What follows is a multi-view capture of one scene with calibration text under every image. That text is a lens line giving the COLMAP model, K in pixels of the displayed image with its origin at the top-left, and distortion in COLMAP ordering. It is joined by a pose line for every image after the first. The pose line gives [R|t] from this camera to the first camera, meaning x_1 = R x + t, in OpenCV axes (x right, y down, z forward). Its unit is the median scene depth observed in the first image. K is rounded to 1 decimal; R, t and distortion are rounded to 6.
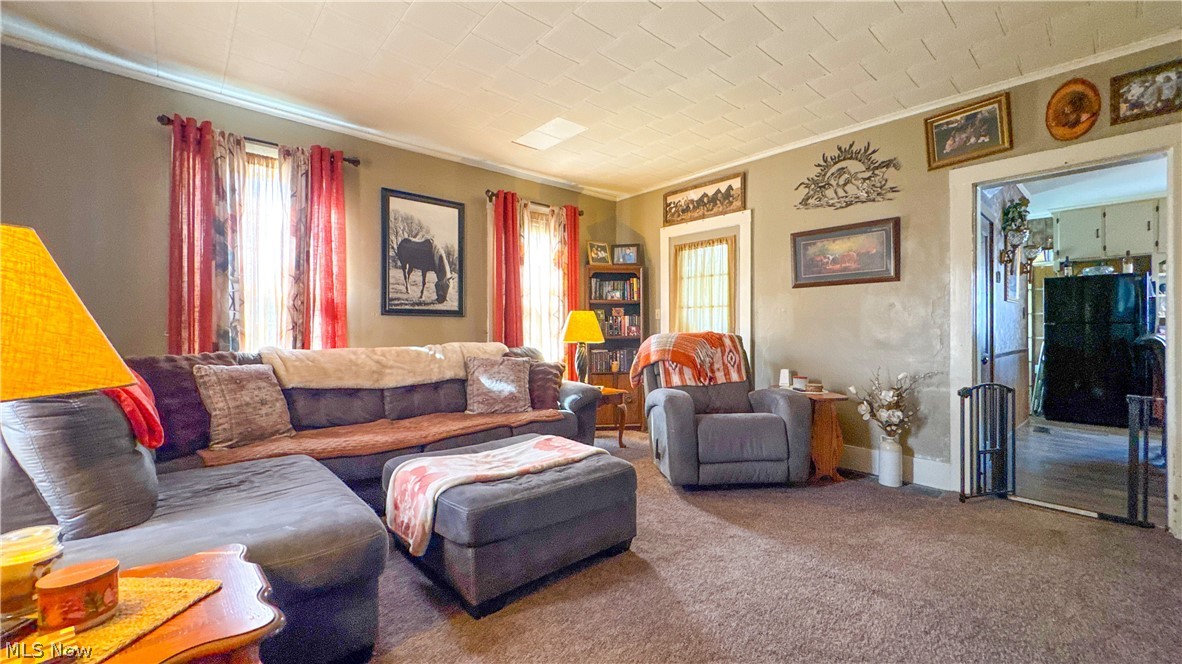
lens RADIAL K [[471.6, 0, 591.0], [0, 471.6, 332.0], [0, 0, 1]] dist [-0.002635, -0.000532]
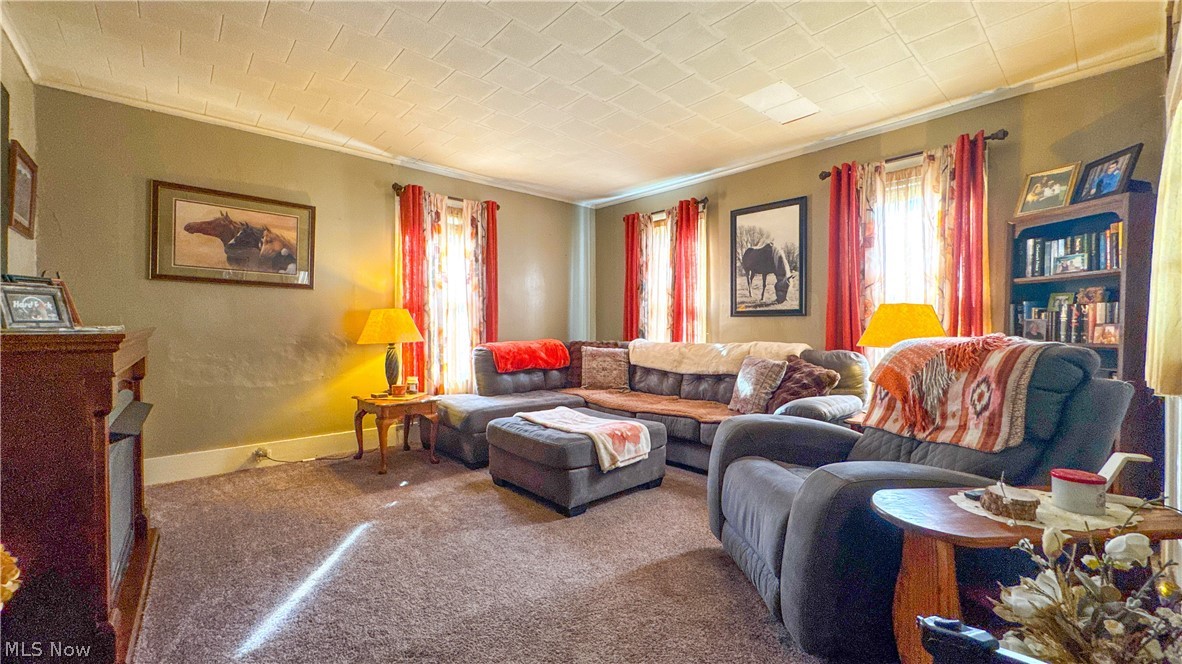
lens RADIAL K [[471.6, 0, 591.0], [0, 471.6, 332.0], [0, 0, 1]] dist [-0.002635, -0.000532]
pose [[0.003395, 0.011552, -0.999928, 0.723692], [-0.004342, 0.999924, 0.011537, -0.009310], [0.999985, 0.004302, 0.003445, 0.606553]]
